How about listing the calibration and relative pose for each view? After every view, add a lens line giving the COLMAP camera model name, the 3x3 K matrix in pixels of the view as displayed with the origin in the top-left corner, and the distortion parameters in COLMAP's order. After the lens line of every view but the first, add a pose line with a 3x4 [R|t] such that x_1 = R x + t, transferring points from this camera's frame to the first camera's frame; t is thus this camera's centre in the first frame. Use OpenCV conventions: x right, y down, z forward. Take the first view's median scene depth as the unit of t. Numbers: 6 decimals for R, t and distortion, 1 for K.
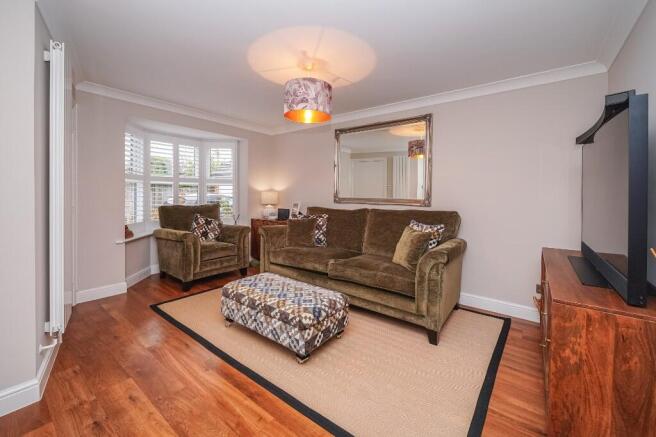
lens RADIAL K [[242.8, 0, 329.7], [0, 242.8, 196.6], [0, 0, 1]] dist [-0.000644, -0.000036]
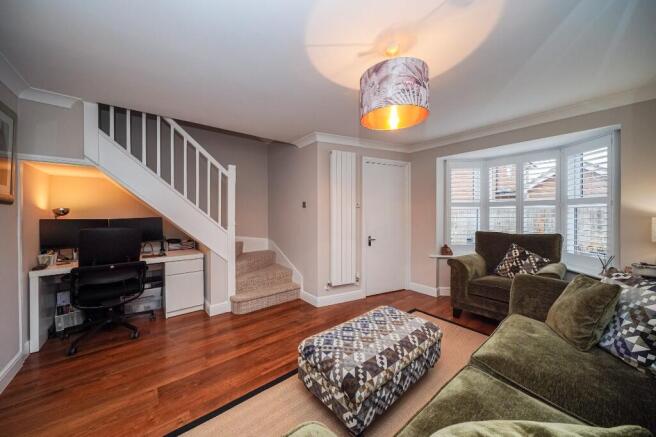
lens RADIAL K [[222.6, 0, 328.3], [0, 222.6, 217.1], [0, 0, 1]] dist [-0.007074, -0.000067]
pose [[-0.162938, 0.000872, -0.986636, 0.505683], [-0.008927, 0.999957, 0.002358, -0.029516], [0.986596, 0.009192, -0.162923, 0.781454]]
